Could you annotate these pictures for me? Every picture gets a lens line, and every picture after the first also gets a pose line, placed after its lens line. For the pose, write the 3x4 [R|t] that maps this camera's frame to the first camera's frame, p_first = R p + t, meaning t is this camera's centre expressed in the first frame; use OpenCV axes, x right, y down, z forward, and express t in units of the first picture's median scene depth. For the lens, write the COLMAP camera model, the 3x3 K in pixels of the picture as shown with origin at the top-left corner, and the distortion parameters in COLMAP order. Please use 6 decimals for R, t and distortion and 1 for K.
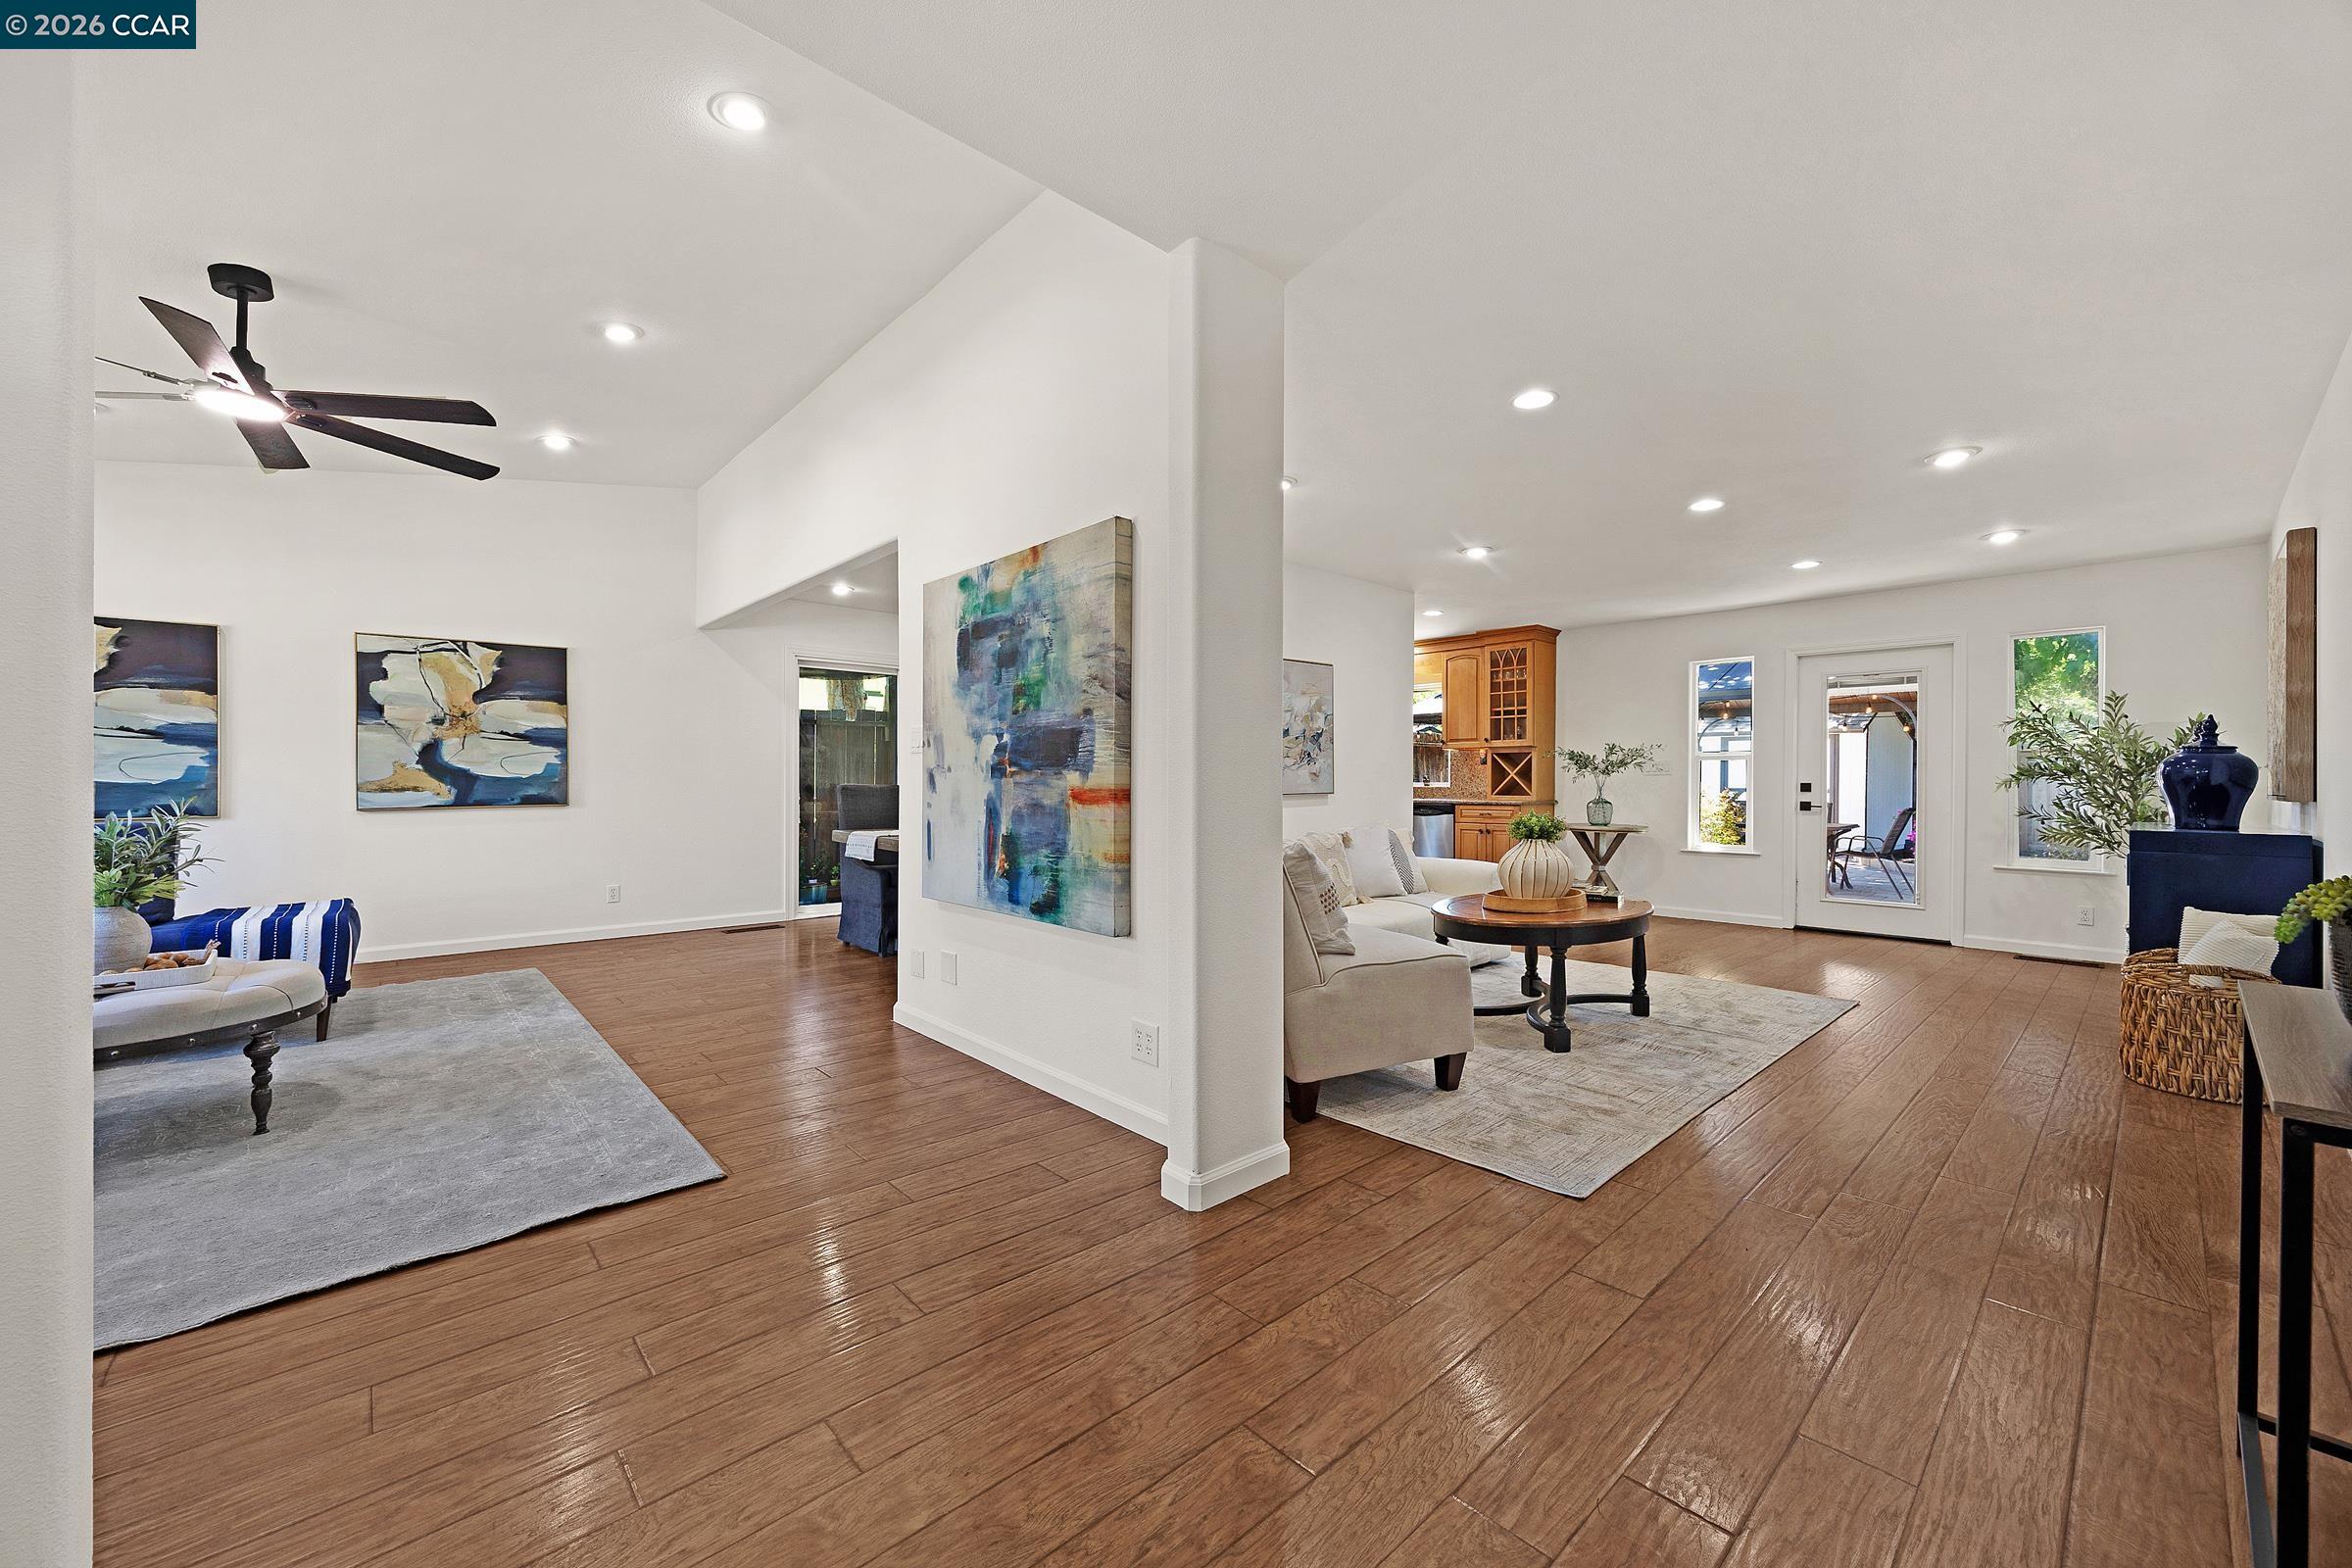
lens RADIAL K [[904.3, 0, 1187.5], [0, 904.3, 778.7], [0, 0, 1]] dist [0.001021, -0.000002]
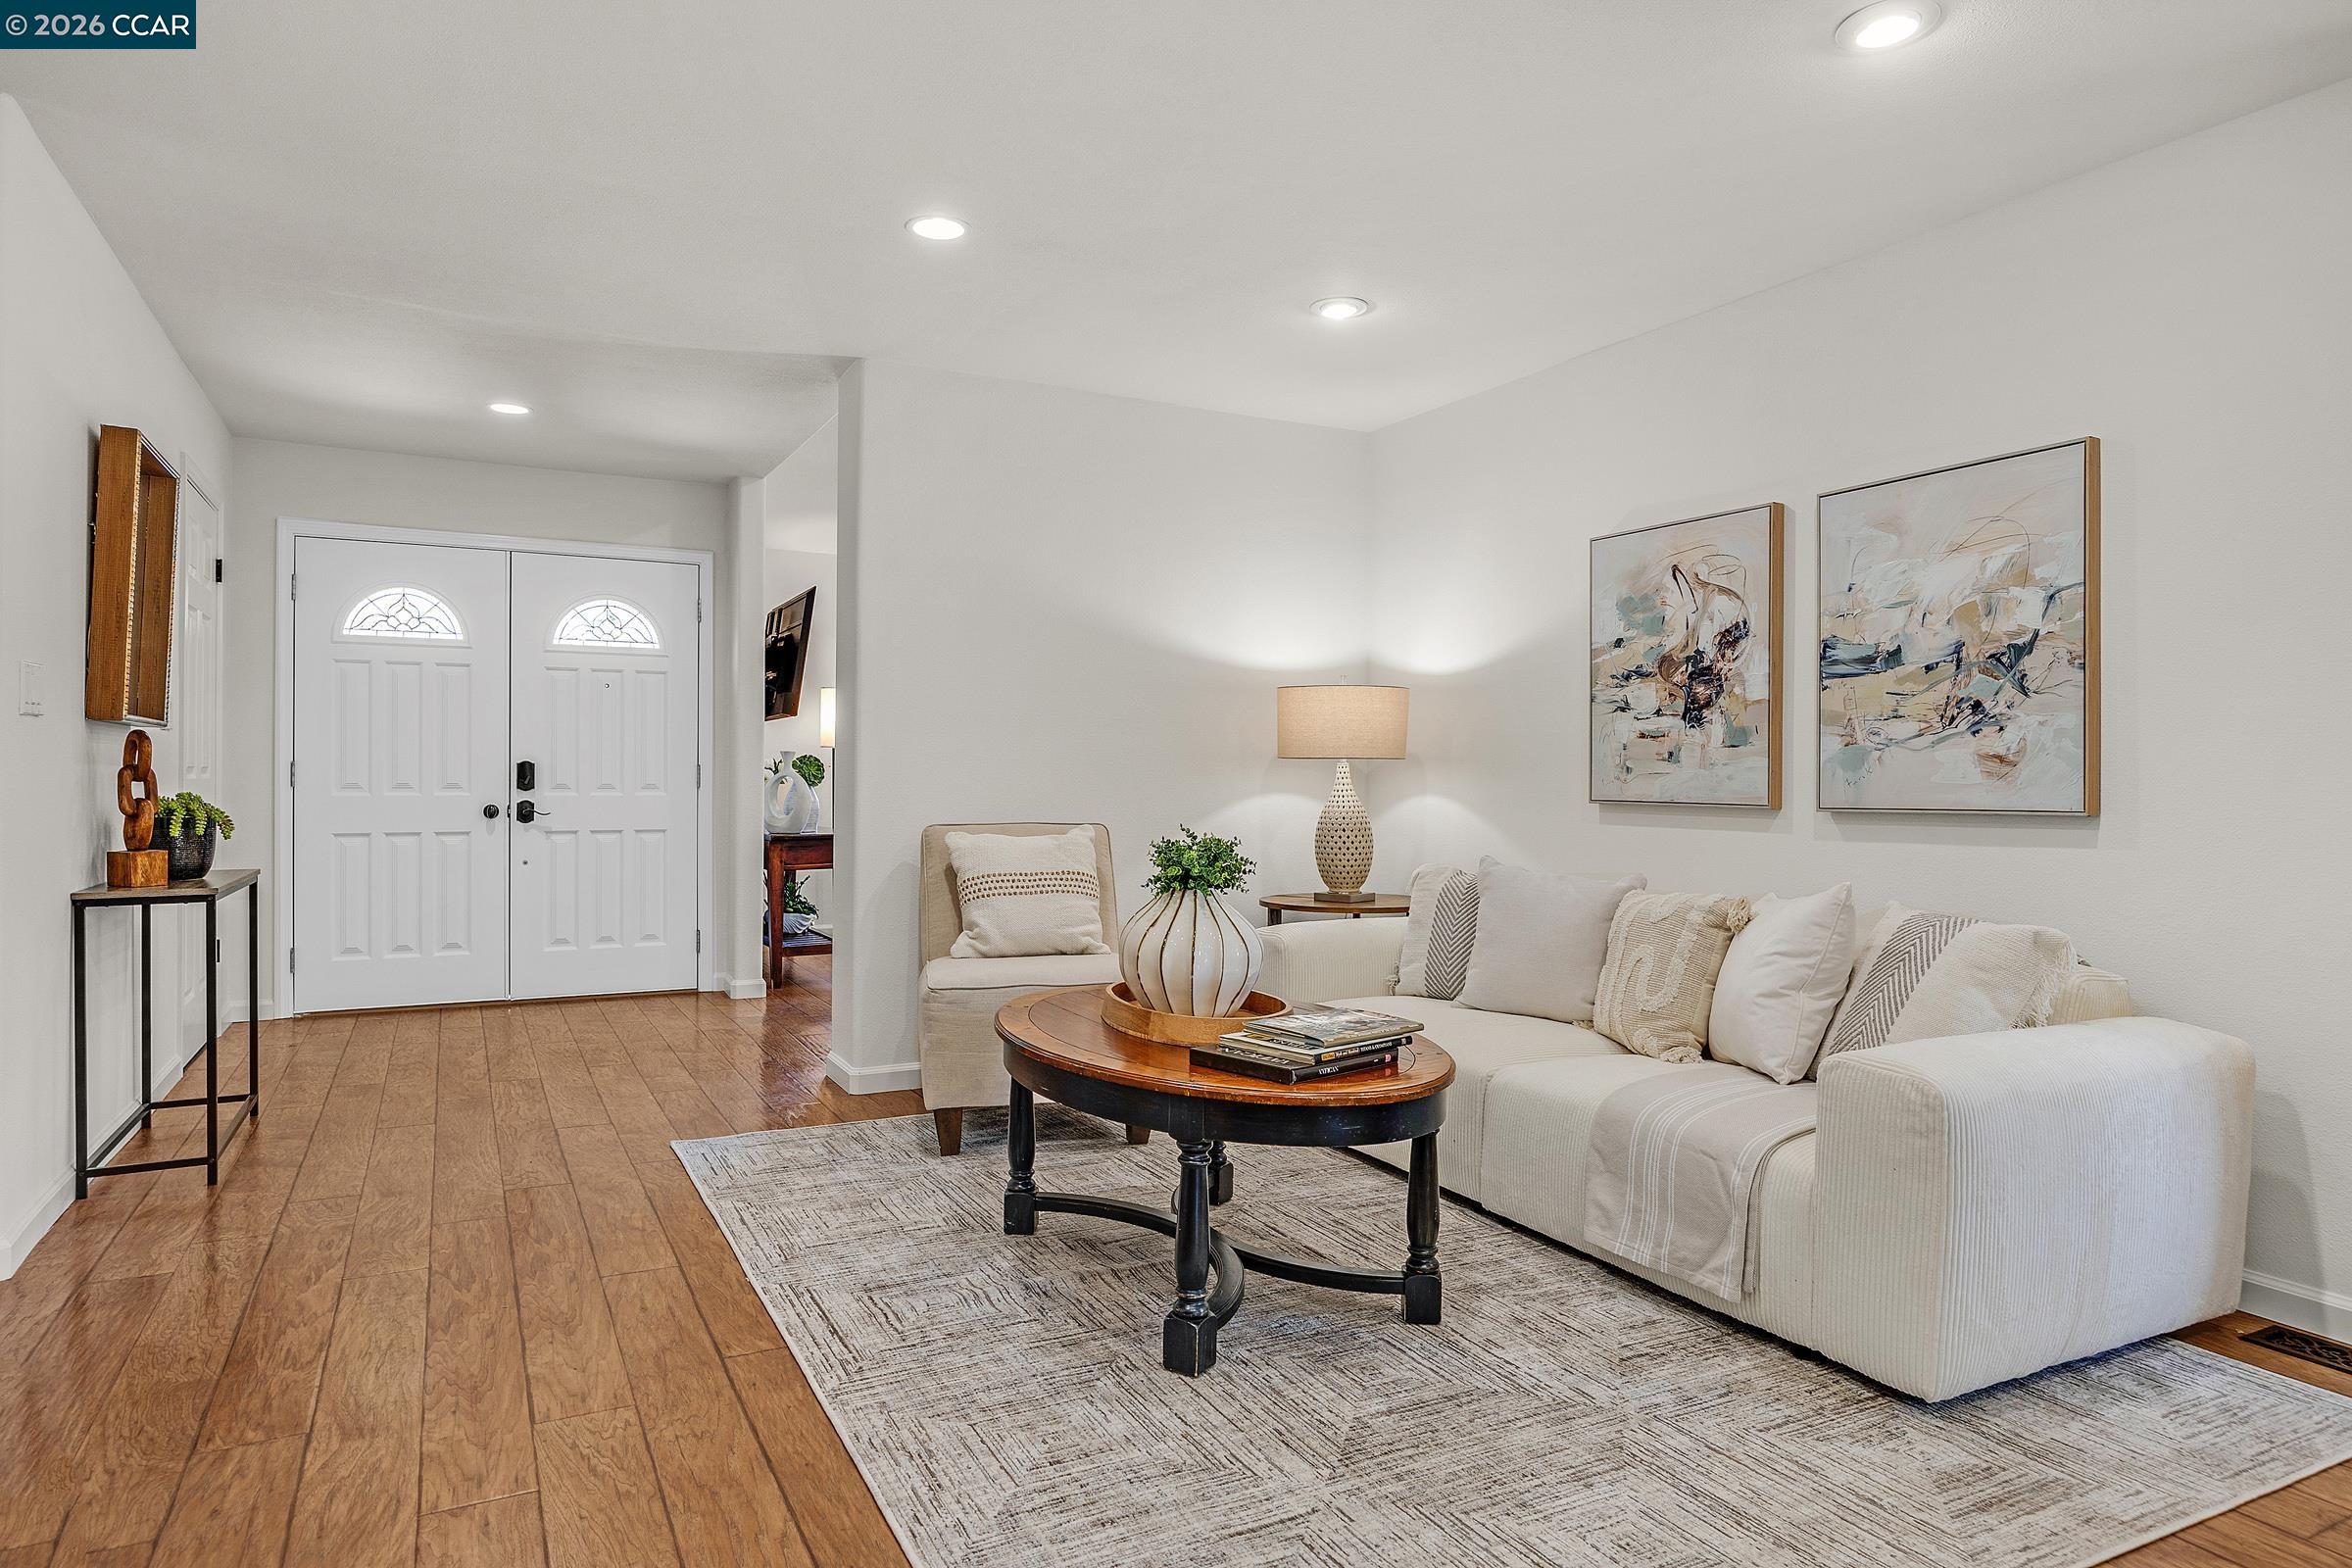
lens RADIAL K [[1384.1, 0, 1176.0], [0, 1384.1, 784.0], [0, 0, 1]] dist [0.000967, 0.000865]
pose [[-0.262224, 0.004839, -0.964995, 0.860853], [-0.003512, 0.999976, 0.005969, 0.003419], [0.965001, 0.004954, -0.262200, 0.918460]]
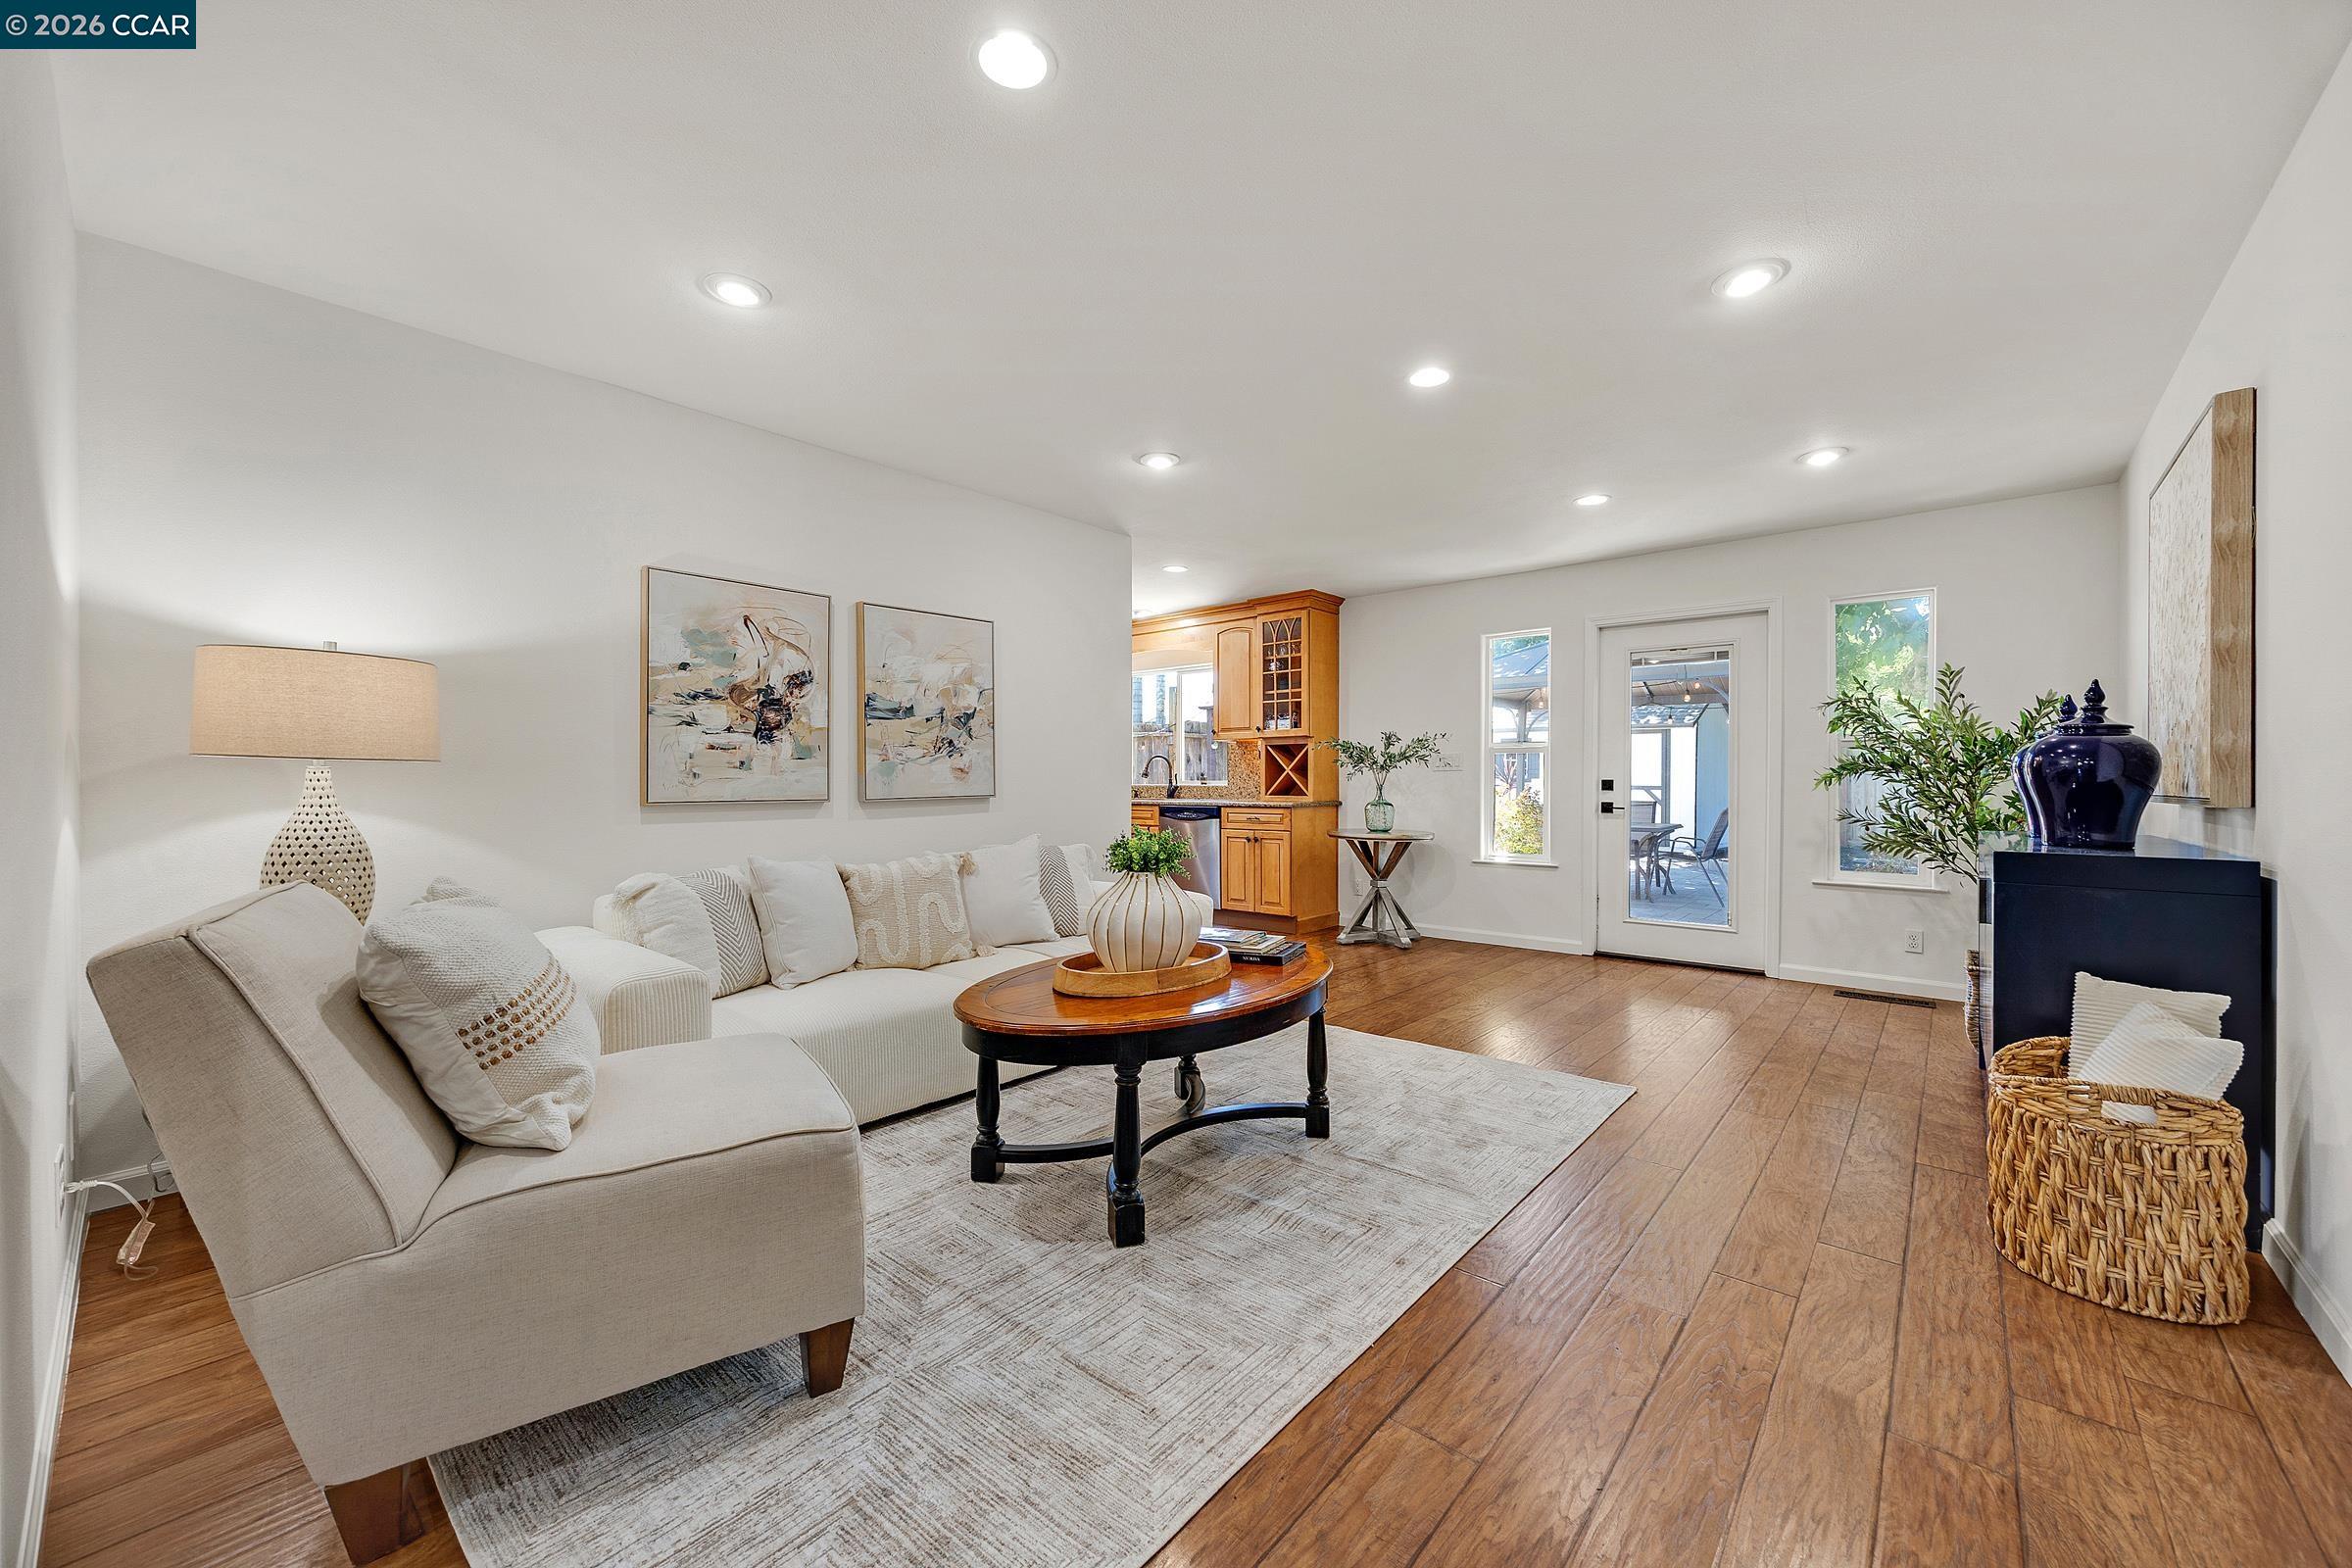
lens RADIAL K [[904.3, 0, 1187.5], [0, 904.3, 778.7], [0, 0, 1]] dist [0.001021, -0.000002]
pose [[0.992896, -0.002847, 0.118955, 0.261648], [0.002535, 0.999993, 0.002770, 0.000419], [-0.118962, -0.002449, 0.992896, 0.286876]]
